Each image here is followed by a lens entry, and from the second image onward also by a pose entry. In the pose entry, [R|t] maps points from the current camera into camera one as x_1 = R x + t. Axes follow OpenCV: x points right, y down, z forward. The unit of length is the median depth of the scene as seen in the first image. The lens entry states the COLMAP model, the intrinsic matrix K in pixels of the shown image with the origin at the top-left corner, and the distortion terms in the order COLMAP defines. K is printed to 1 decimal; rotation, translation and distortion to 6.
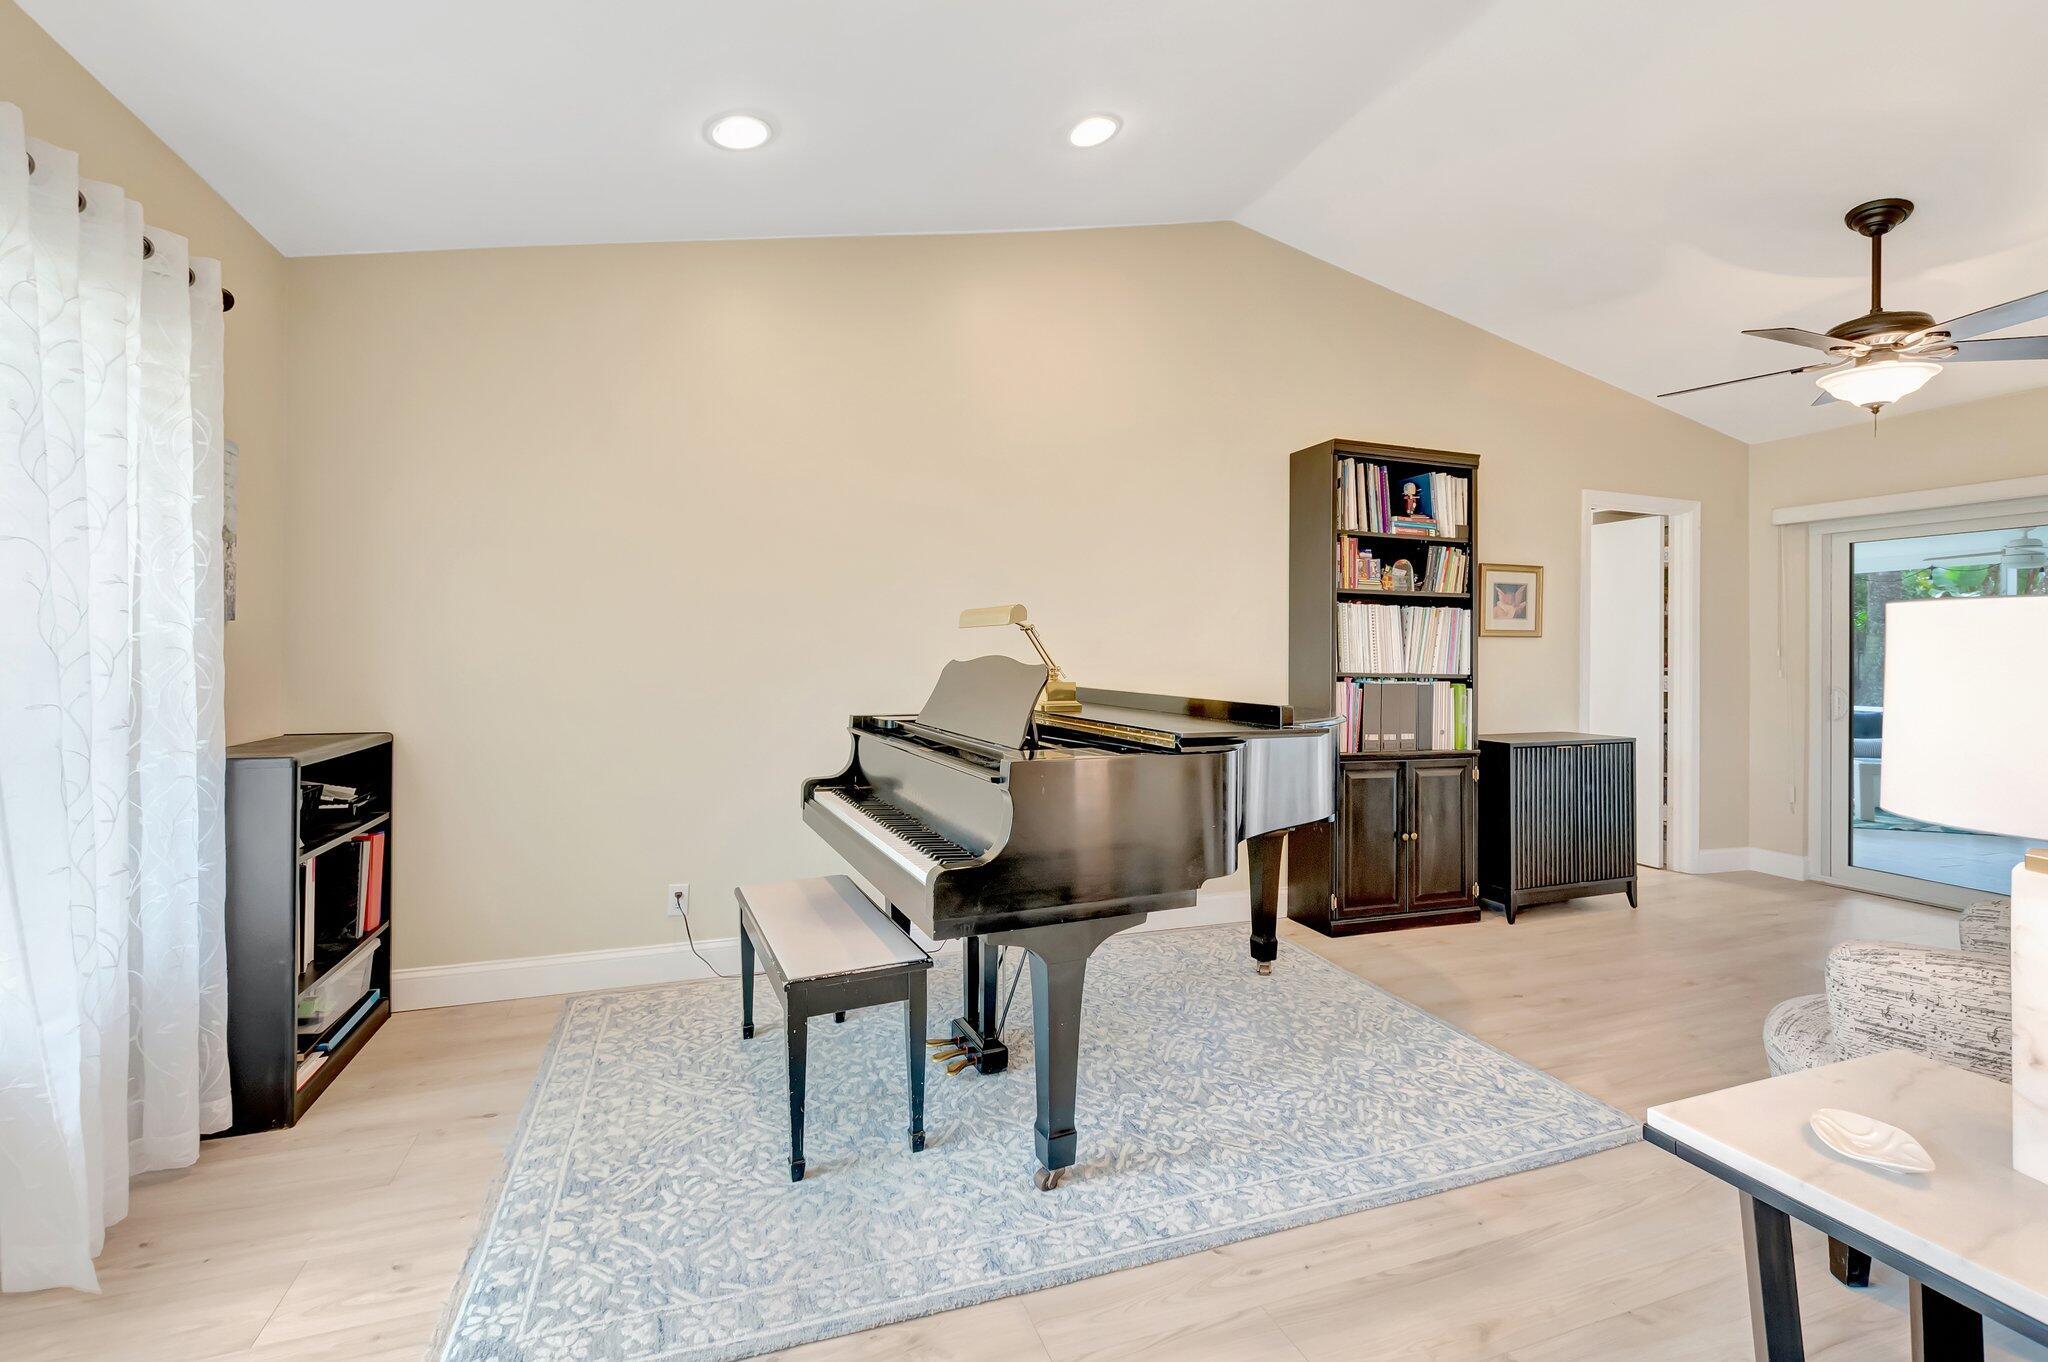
lens RADIAL K [[942.0, 0, 1024.9], [0, 942.0, 645.9], [0, 0, 1]] dist [-0.016661, -0.000394]
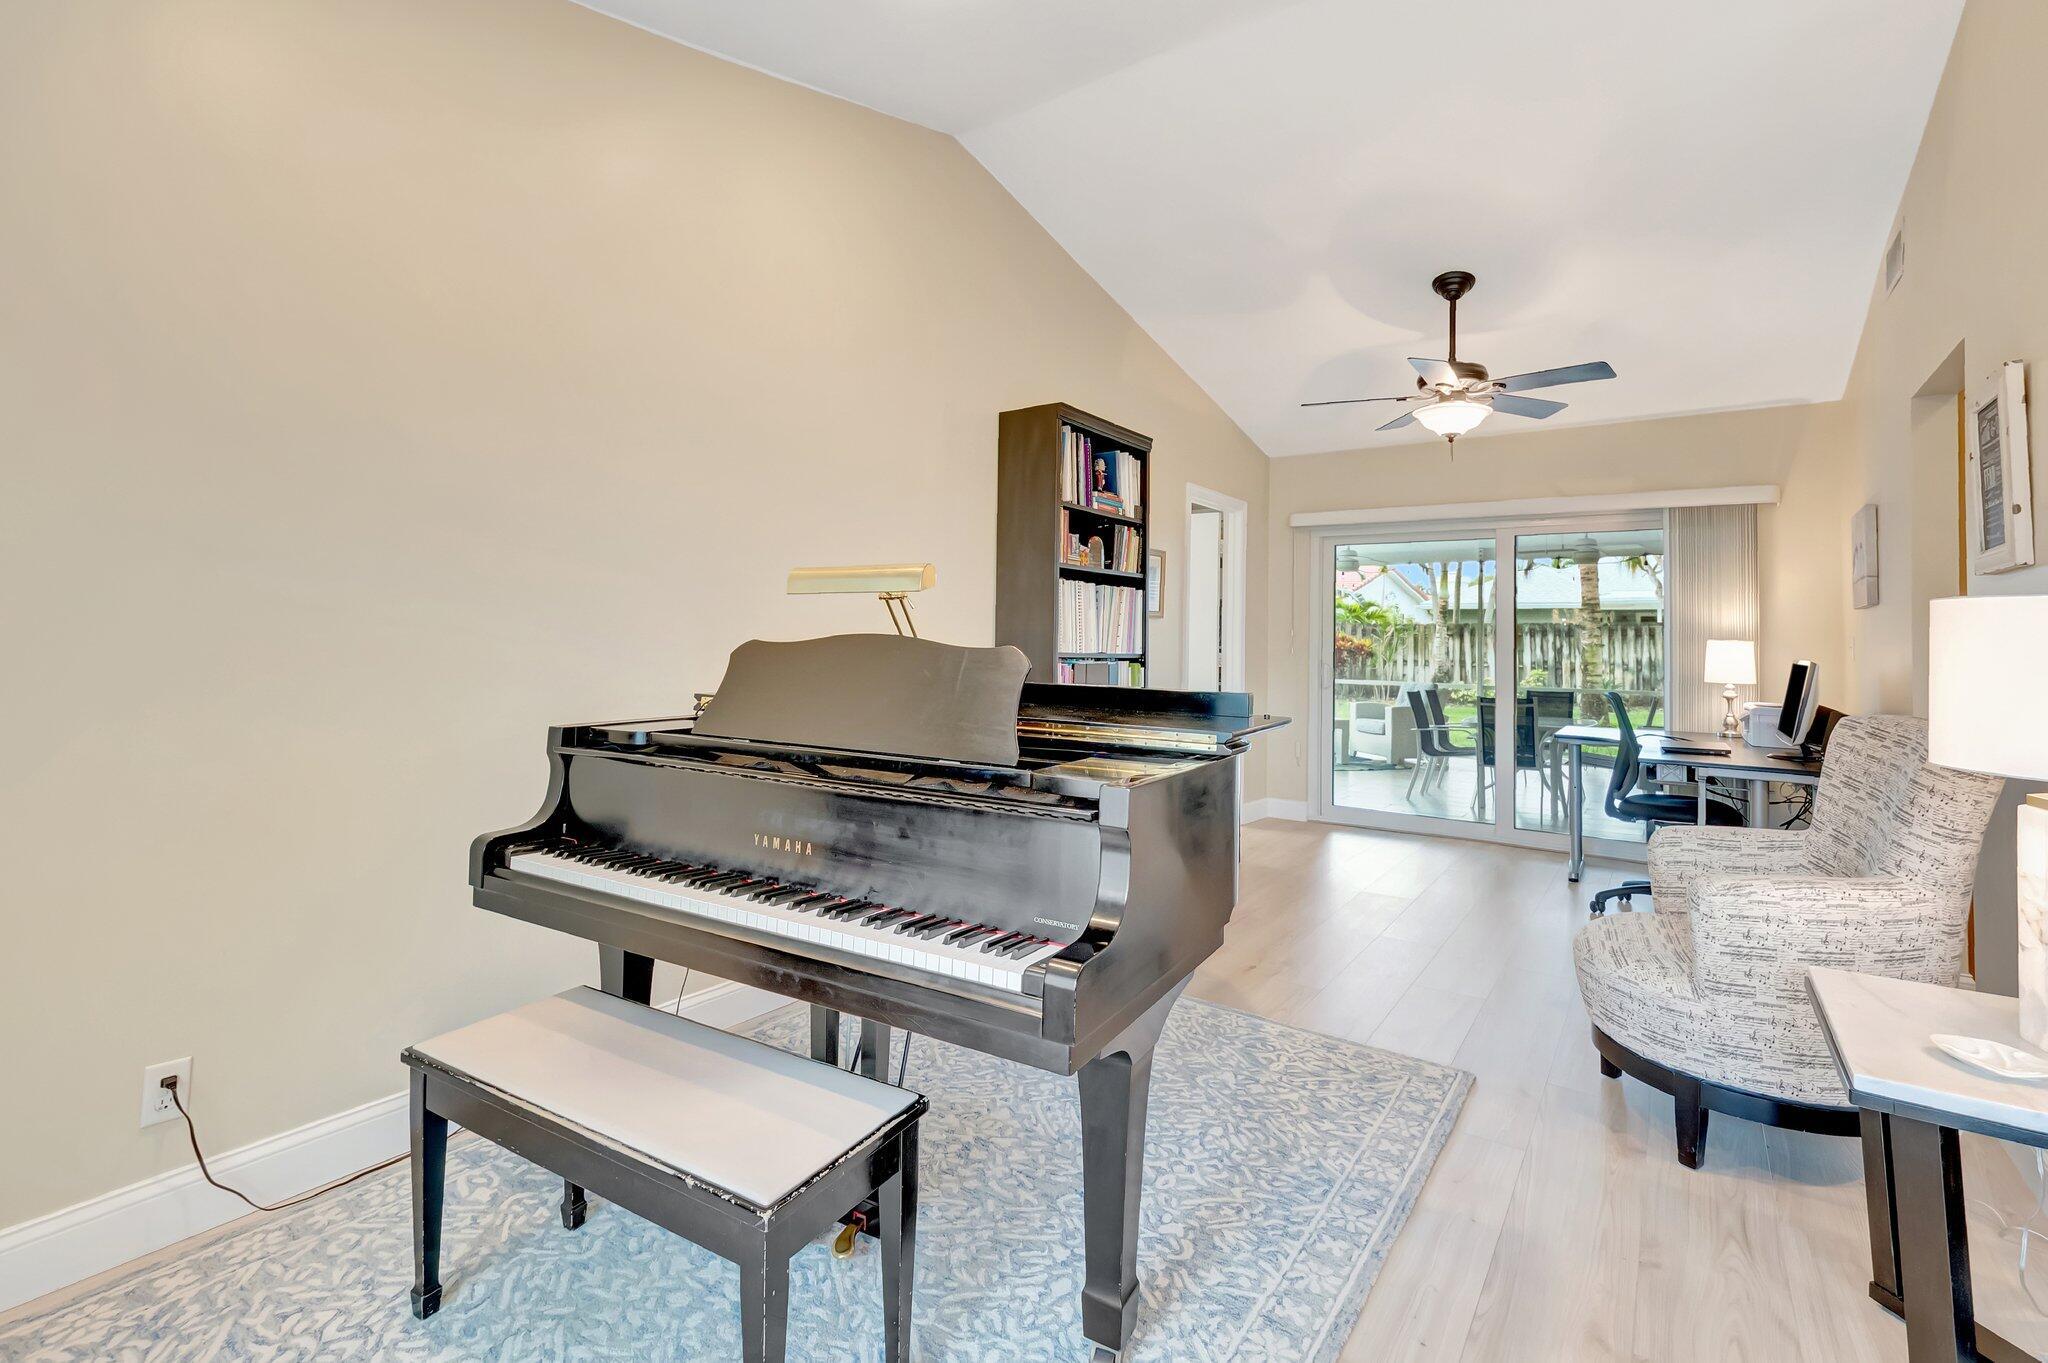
lens RADIAL K [[978.0, 0, 1063.4], [0, 978.0, 614.5], [0, 0, 1]] dist [-0.010556, -0.000299]
pose [[0.810121, 0.015063, 0.586069, -0.218241], [-0.010346, 0.999882, -0.011398, 0.000728], [-0.586171, 0.003170, 0.810181, 0.199591]]
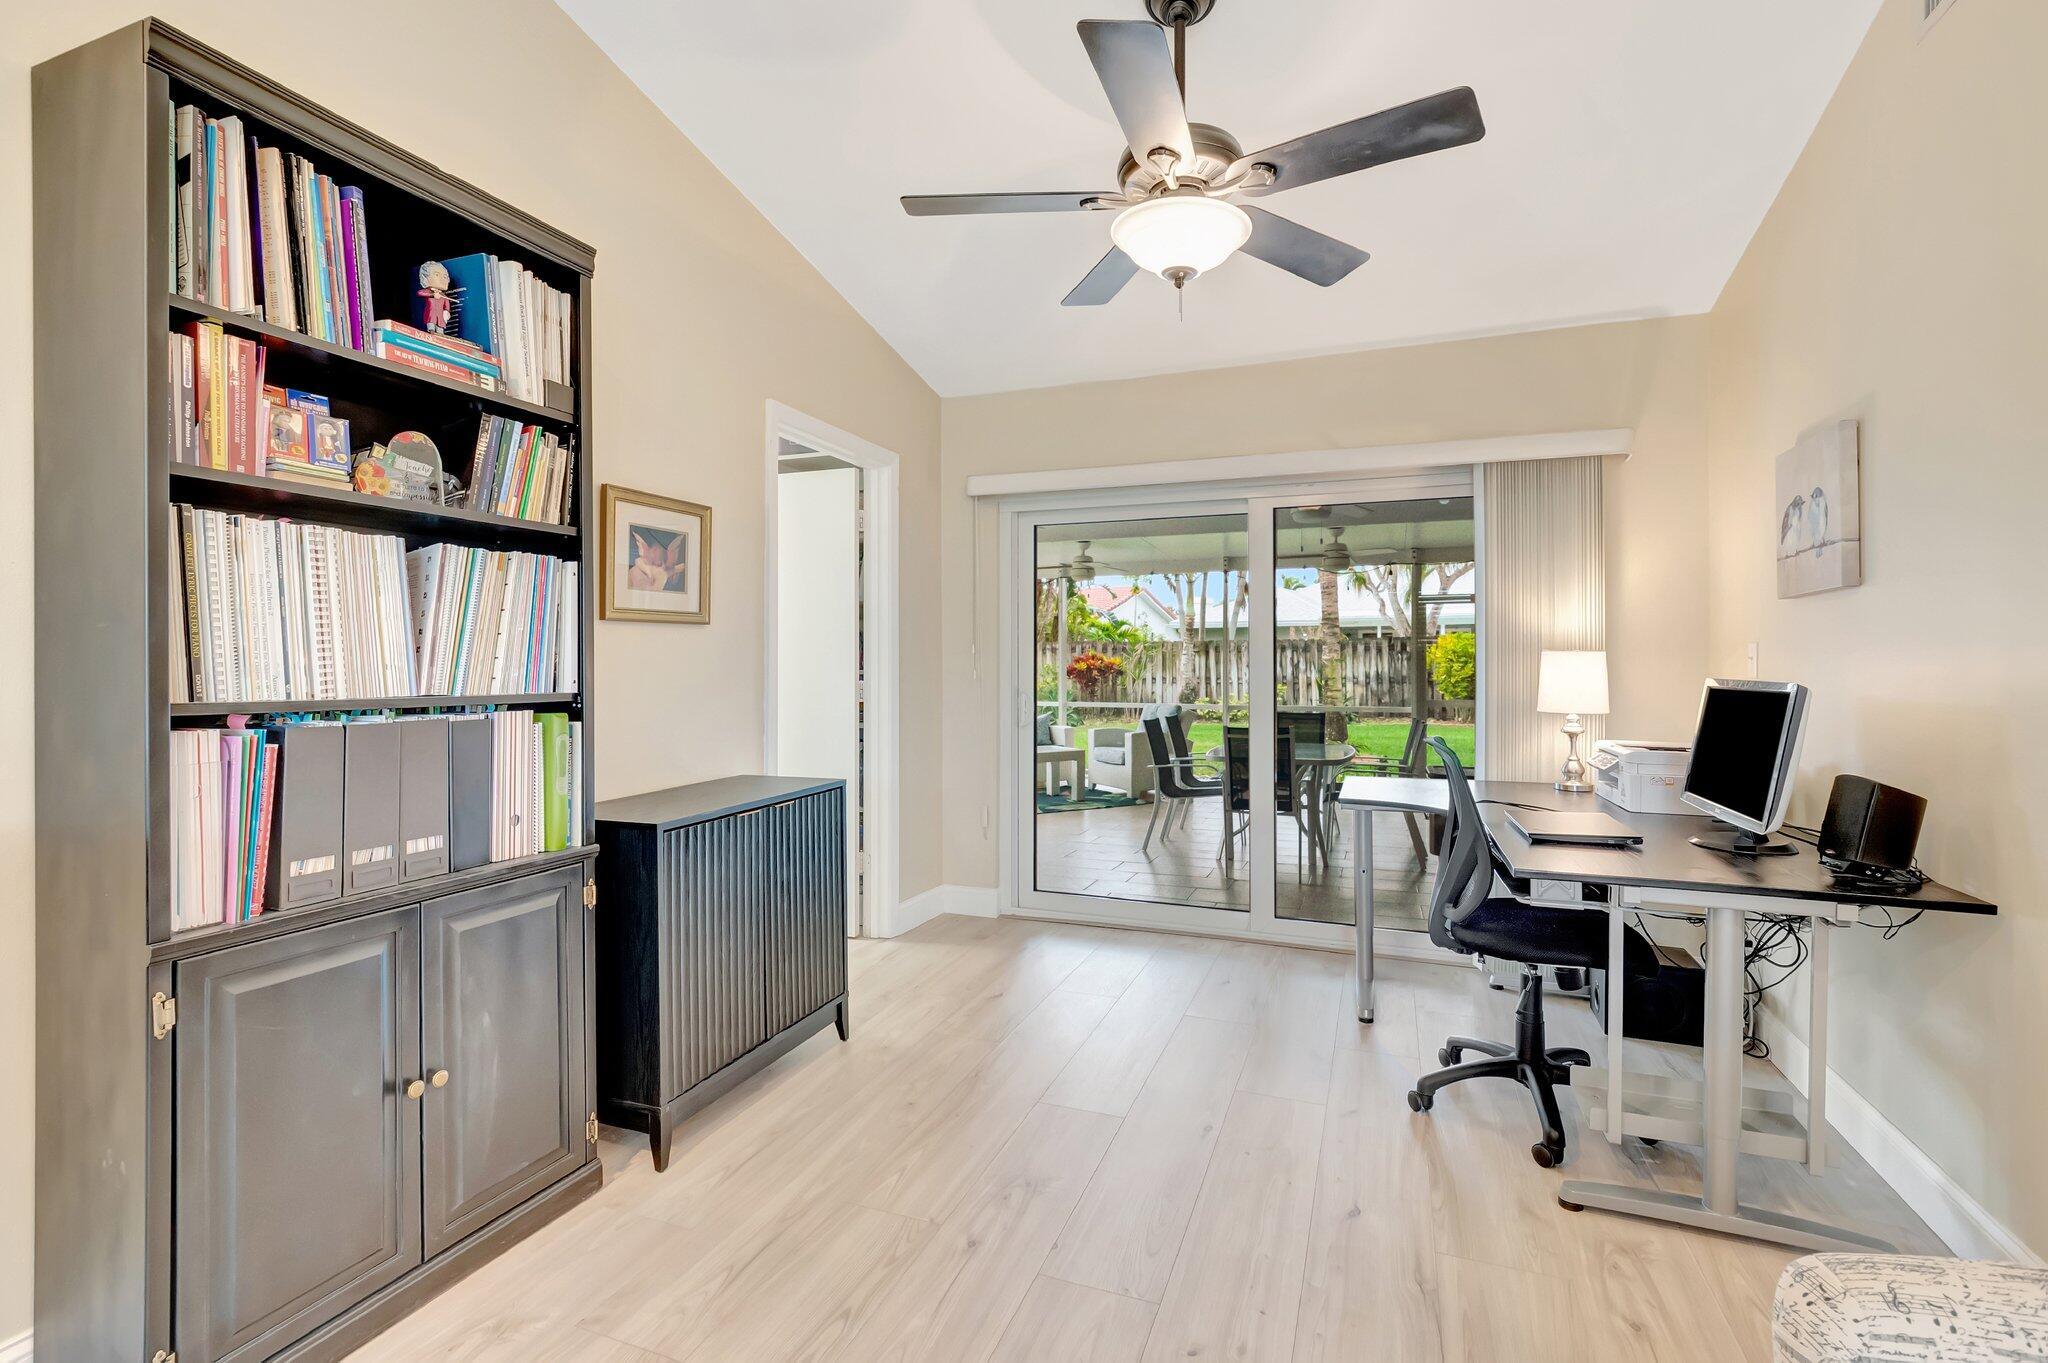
lens RADIAL K [[964.9, 0, 1018.6], [0, 964.9, 655.6], [0, 0, 1]] dist [-0.001972, -0.000190]
pose [[0.681920, -0.007504, 0.731389, 0.269217], [0.002540, 0.999966, 0.007892, 0.007478], [-0.731423, -0.003524, 0.681915, 0.498784]]
